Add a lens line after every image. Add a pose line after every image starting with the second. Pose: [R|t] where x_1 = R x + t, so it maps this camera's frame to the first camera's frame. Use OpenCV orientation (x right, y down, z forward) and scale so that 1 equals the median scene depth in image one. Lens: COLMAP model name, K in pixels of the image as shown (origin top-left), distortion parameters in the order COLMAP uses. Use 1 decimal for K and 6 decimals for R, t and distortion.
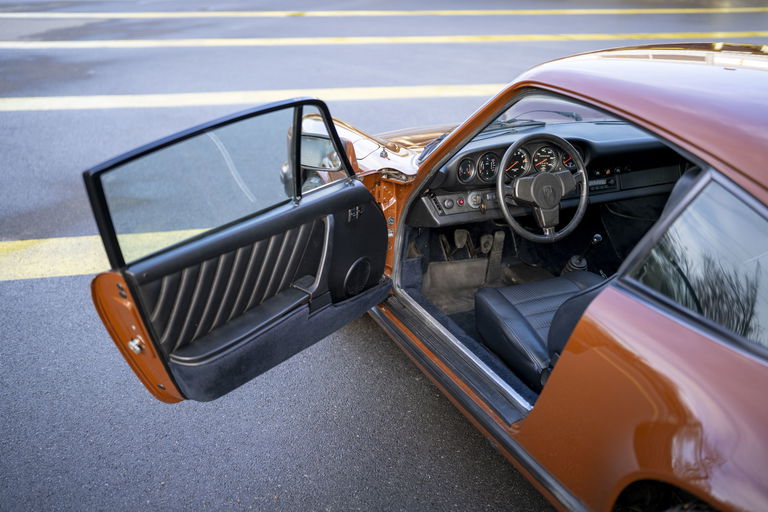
lens RADIAL K [[756.1, 0, 384.0], [0, 756.1, 256.0], [0, 0, 1]] dist [-0.013874, 0.044160]
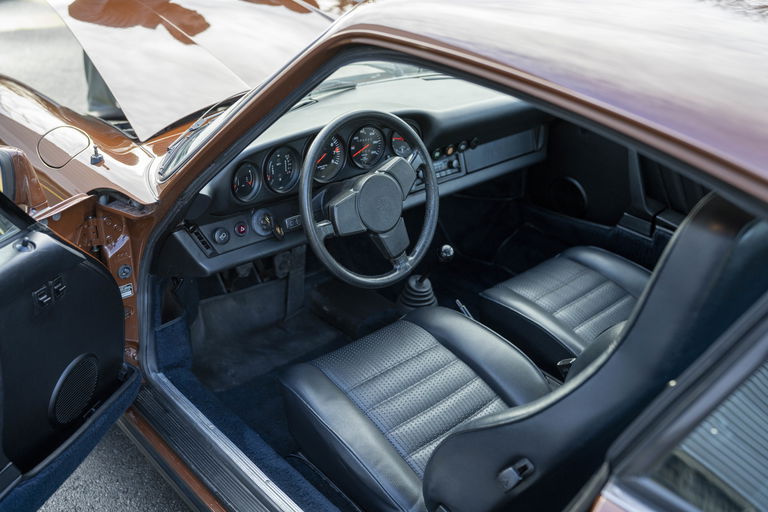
lens RADIAL K [[756.1, 0, 384.0], [0, 756.1, 256.0], [0, 0, 1]] dist [-0.013874, 0.044160]
pose [[0.950479, -0.120221, 0.286596, 0.033938], [0.090184, 0.989165, 0.115844, -0.109928], [-0.297418, -0.084261, 0.951022, 0.386725]]
